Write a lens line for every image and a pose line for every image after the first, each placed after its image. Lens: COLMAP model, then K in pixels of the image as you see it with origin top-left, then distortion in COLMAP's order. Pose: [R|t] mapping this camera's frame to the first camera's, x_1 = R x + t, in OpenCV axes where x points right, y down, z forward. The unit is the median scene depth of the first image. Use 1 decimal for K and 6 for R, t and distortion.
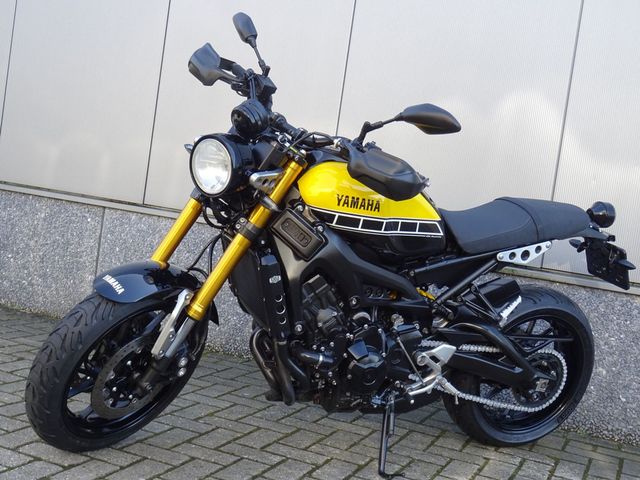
lens RADIAL K [[817.6, 0, 318.2], [0, 817.6, 239.4], [0, 0, 1]] dist [0.033598, 0.000000]
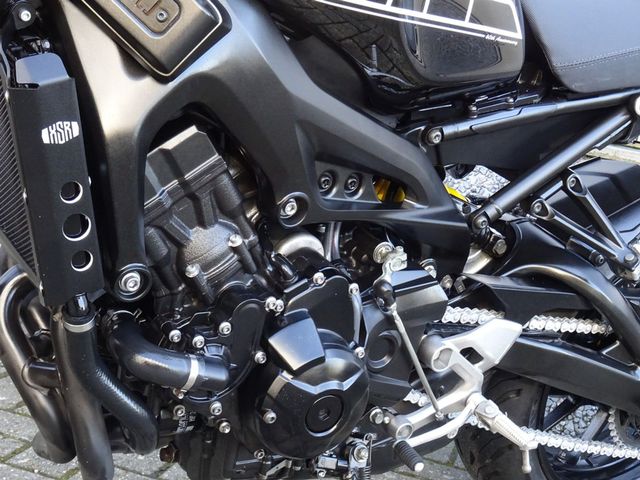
lens RADIAL K [[1109.1, 0, 321.7], [0, 1109.1, 237.2], [0, 0, 1]] dist [-0.028060, 0.000000]
pose [[0.986247, 0.029120, 0.162694, -0.020024], [-0.048733, 0.991830, 0.117890, 0.030552], [-0.157932, -0.124197, 0.979608, 0.511987]]
